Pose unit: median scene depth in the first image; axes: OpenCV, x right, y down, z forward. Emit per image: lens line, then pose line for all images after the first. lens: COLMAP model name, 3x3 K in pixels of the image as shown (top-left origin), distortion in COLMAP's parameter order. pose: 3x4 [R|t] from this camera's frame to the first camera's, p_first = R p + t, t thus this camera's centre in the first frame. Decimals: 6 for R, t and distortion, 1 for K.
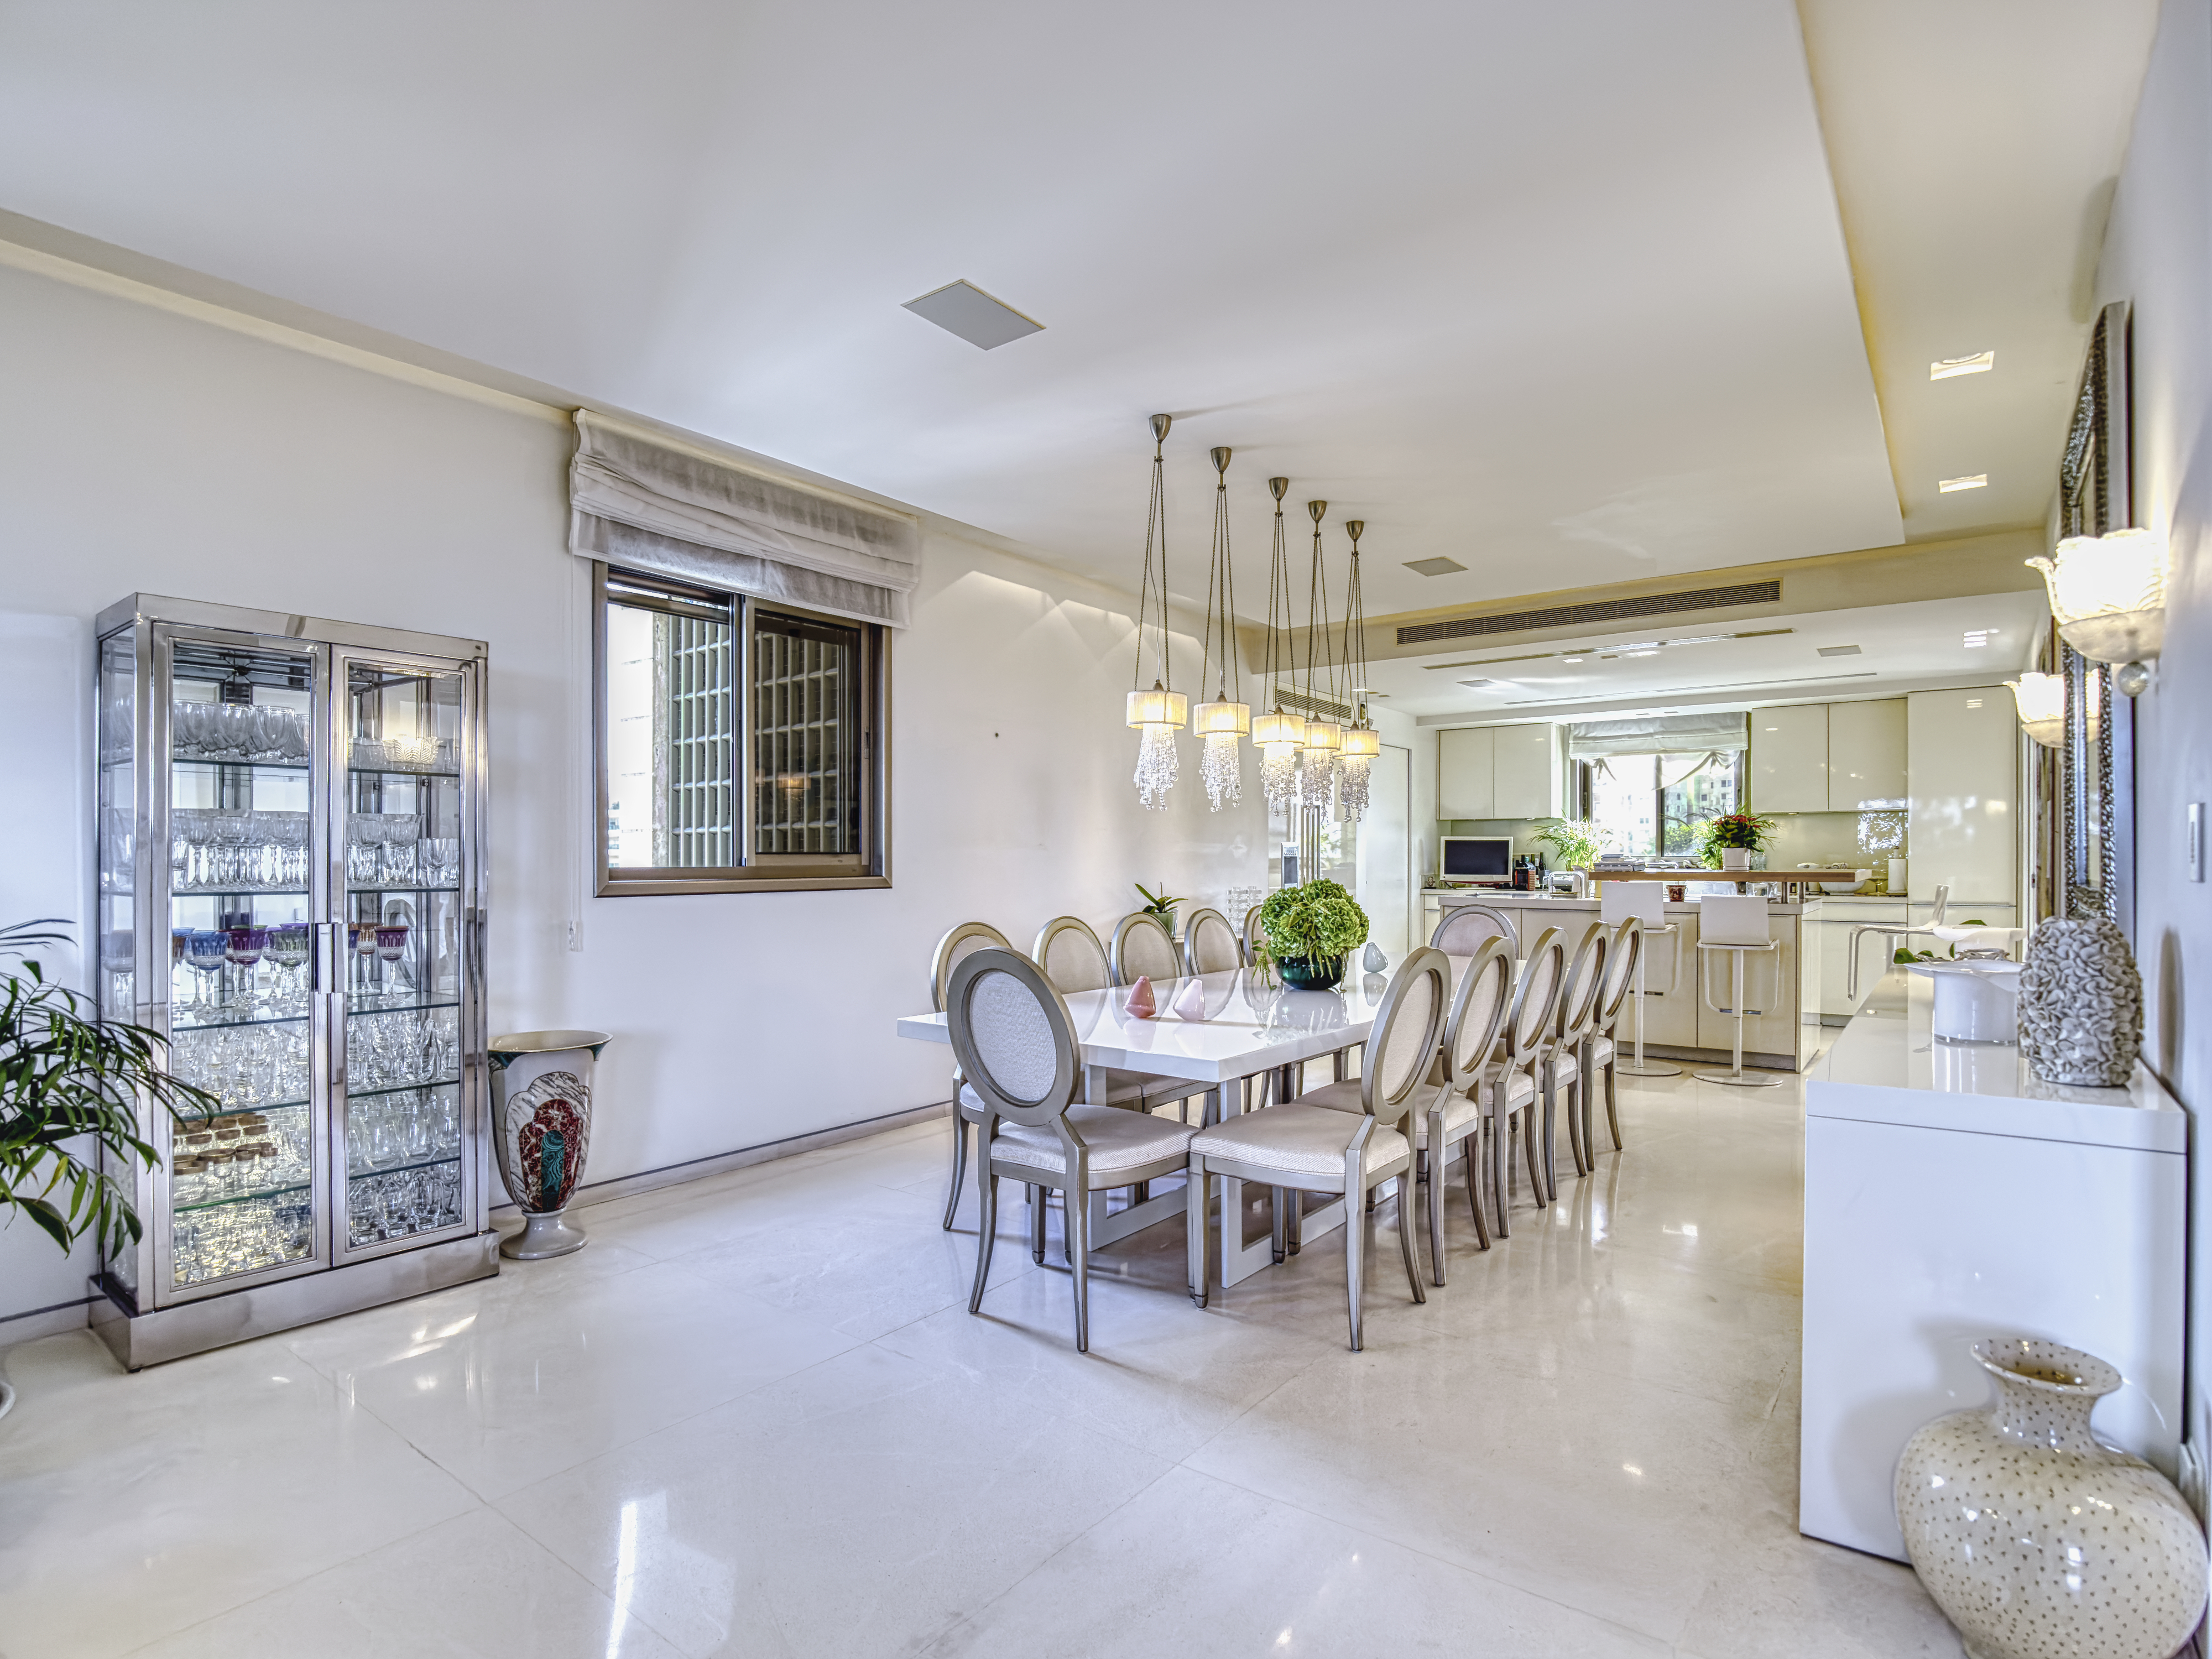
lens RADIAL K [[1148.5, 0, 1103.9], [0, 1148.5, 847.7], [0, 0, 1]] dist [-0.035484, 0.003653]
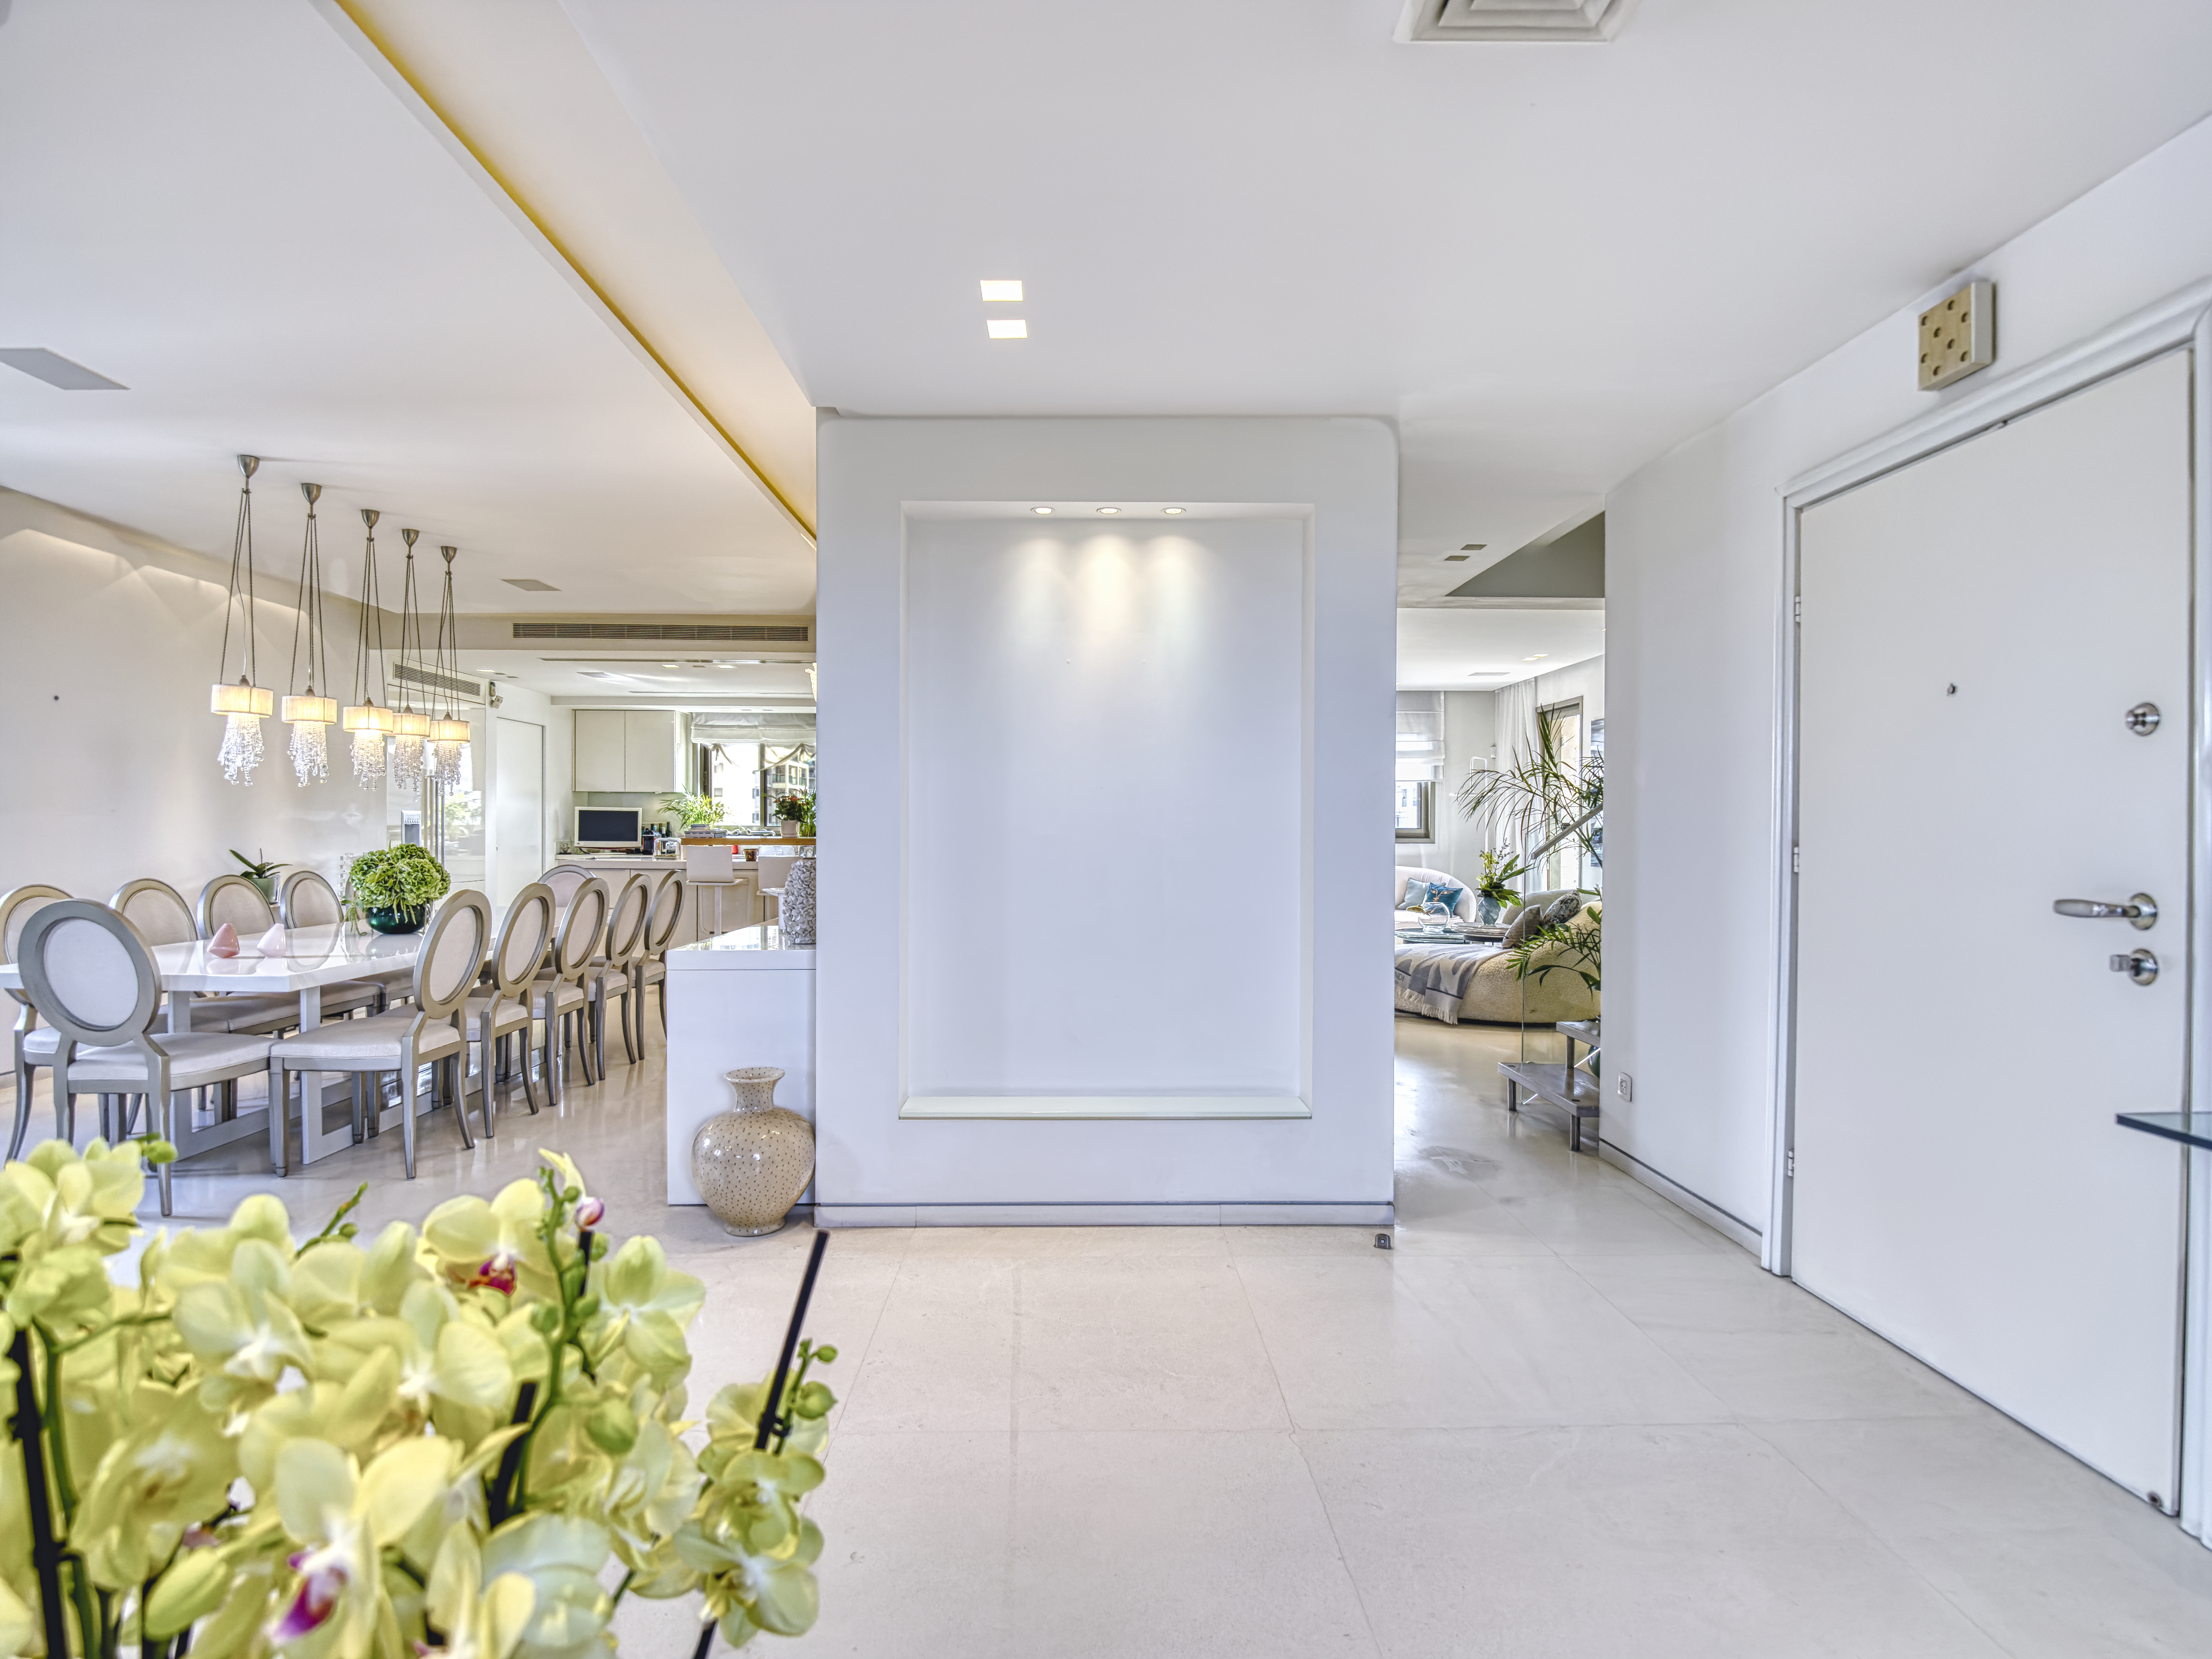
lens RADIAL K [[1148.5, 0, 1099.1], [0, 1148.5, 837.0], [0, 0, 1]] dist [-0.035484, 0.003653]
pose [[0.781544, 0.000468, 0.623850, 0.010272], [-0.011765, 0.999833, 0.013989, -0.004636], [-0.623740, -0.018272, 0.781419, -0.386103]]
